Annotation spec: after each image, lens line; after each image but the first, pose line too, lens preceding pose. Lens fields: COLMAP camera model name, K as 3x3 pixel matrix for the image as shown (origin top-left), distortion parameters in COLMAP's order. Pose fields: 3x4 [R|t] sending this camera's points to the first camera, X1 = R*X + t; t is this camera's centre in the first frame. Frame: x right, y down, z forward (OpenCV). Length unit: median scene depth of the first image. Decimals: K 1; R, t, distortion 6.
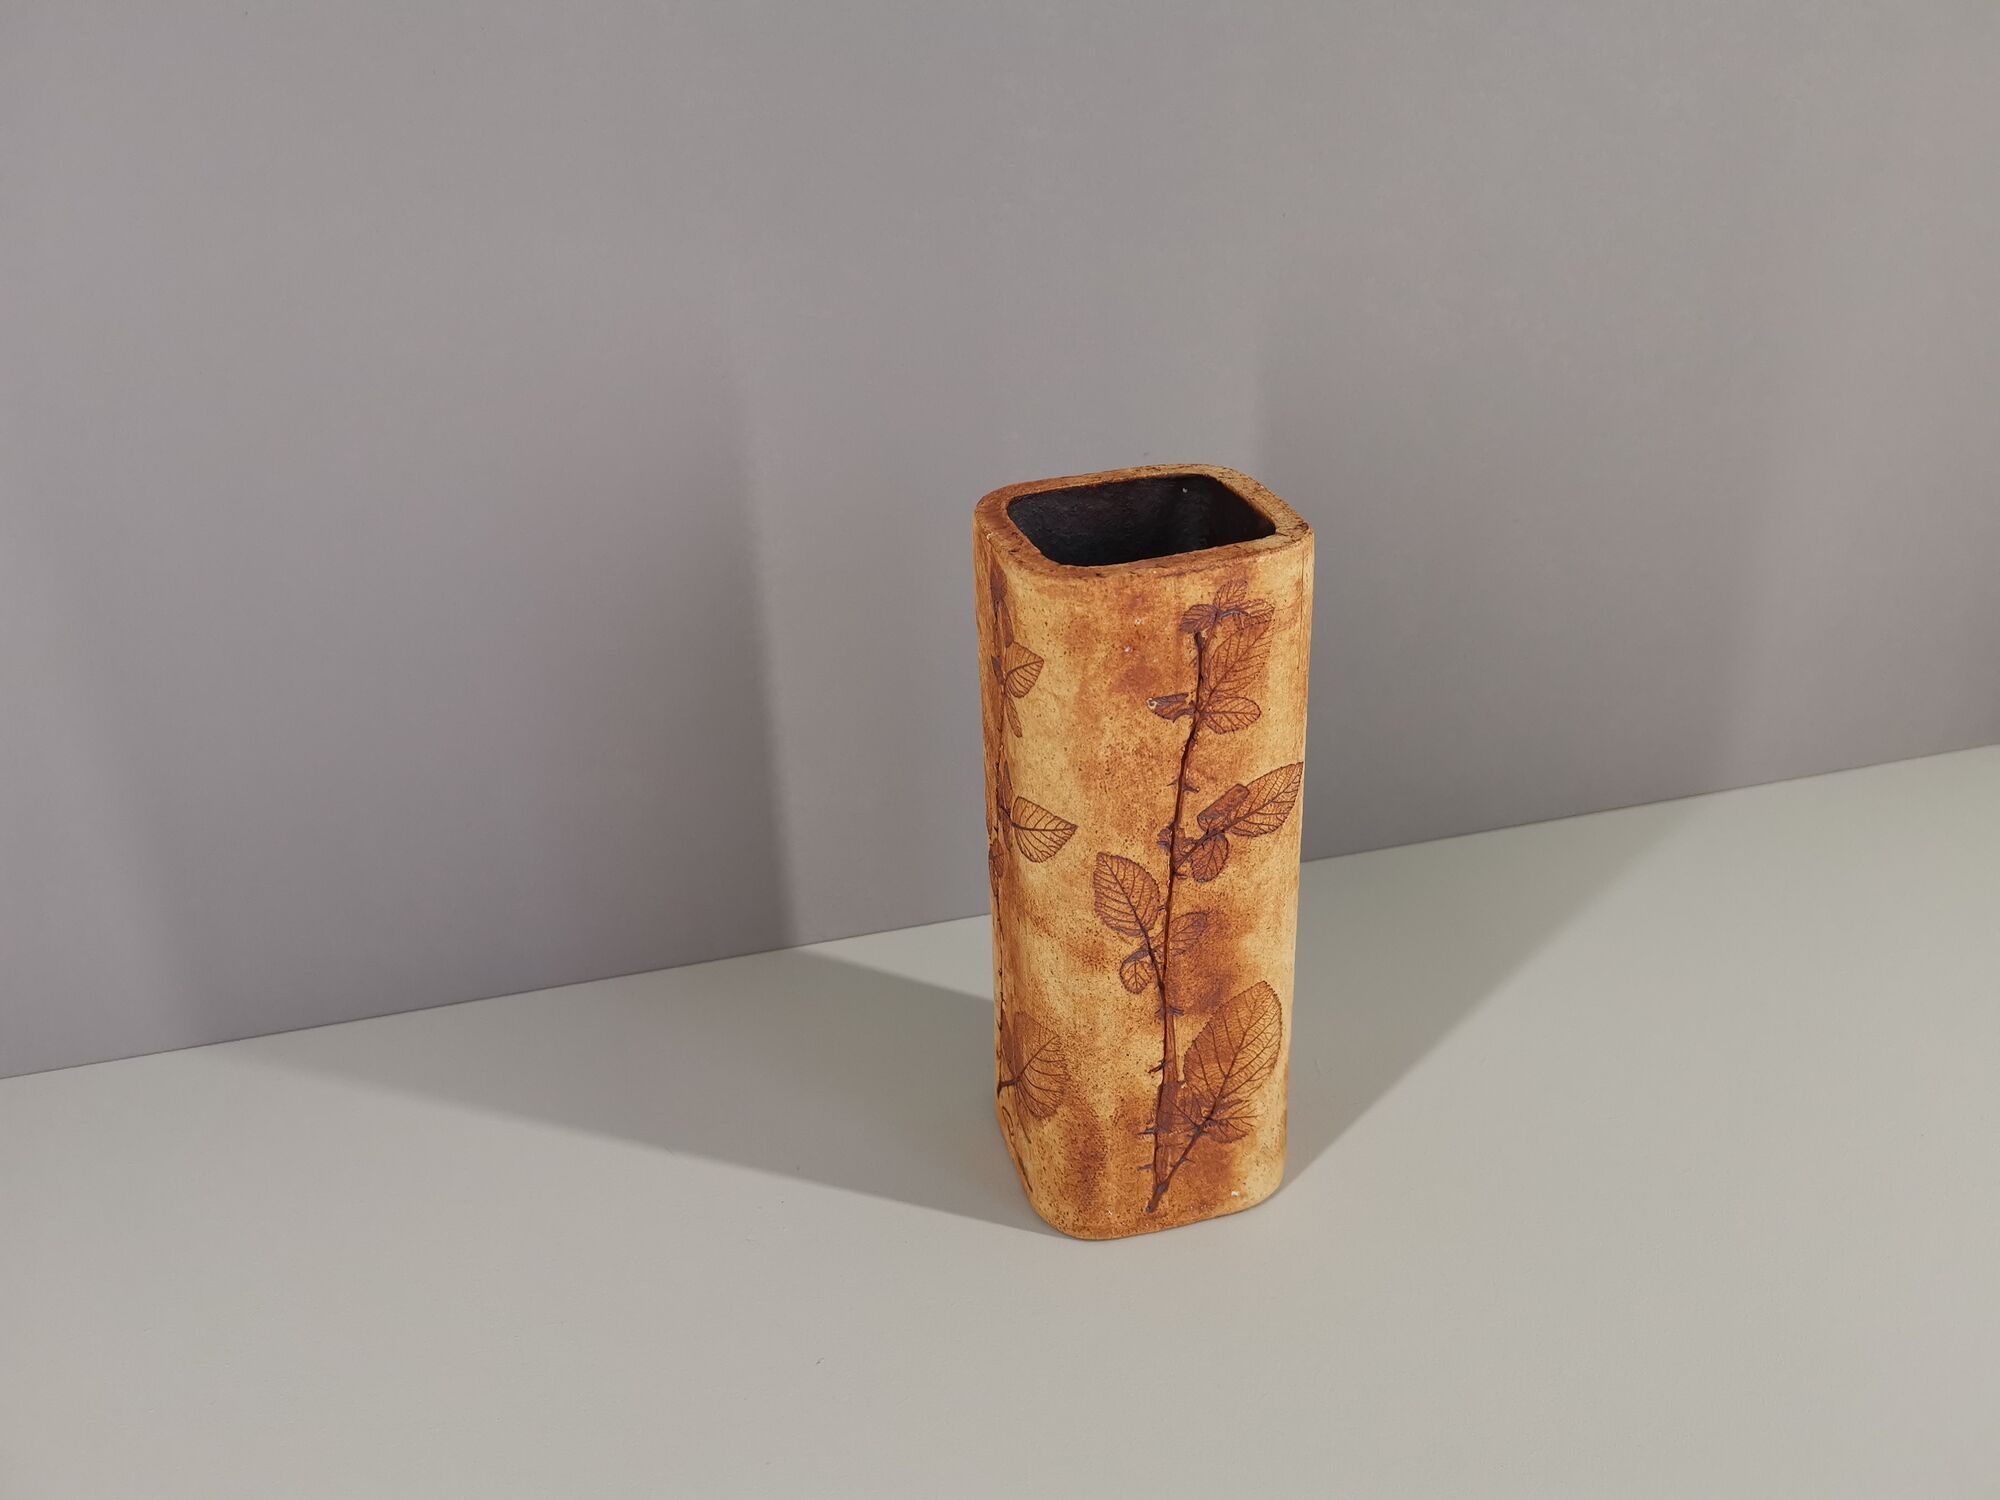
lens RADIAL K [[1400.9, 0, 987.5], [0, 1400.9, 744.1], [0, 0, 1]] dist [0.025032, -0.000656]
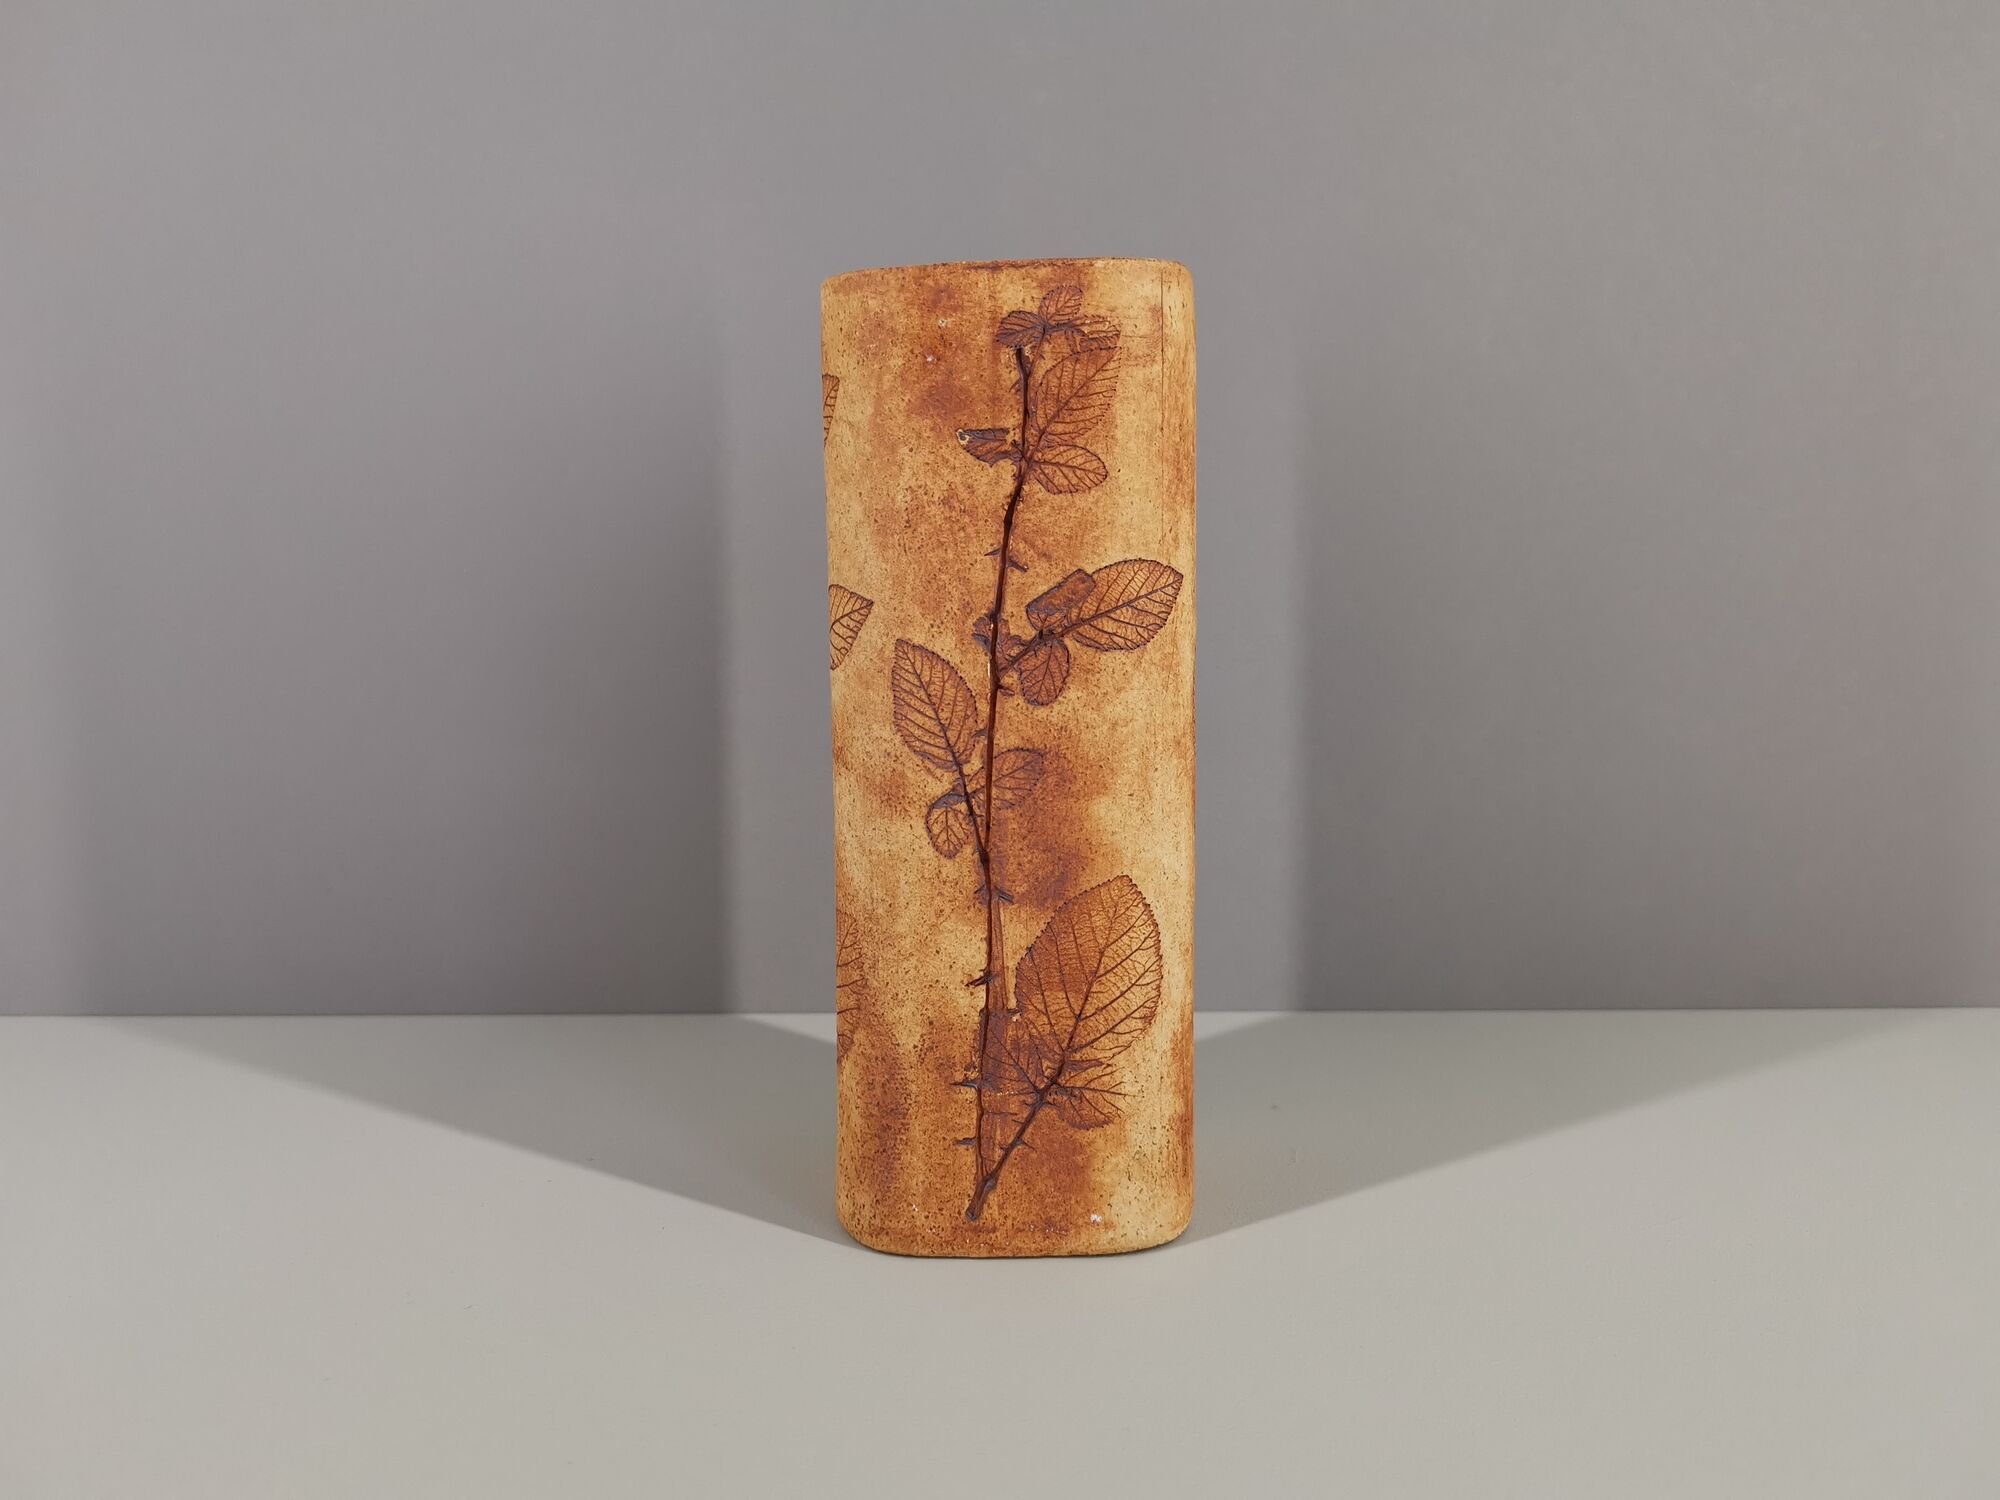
lens RADIAL K [[1400.9, 0, 997.5], [0, 1400.9, 753.5], [0, 0, 1]] dist [0.025032, -0.000656]
pose [[0.973801, 0.068222, -0.216929, 0.303082], [-0.132423, 0.945632, -0.297059, 0.357698], [0.184869, 0.318003, 0.929891, 0.278360]]
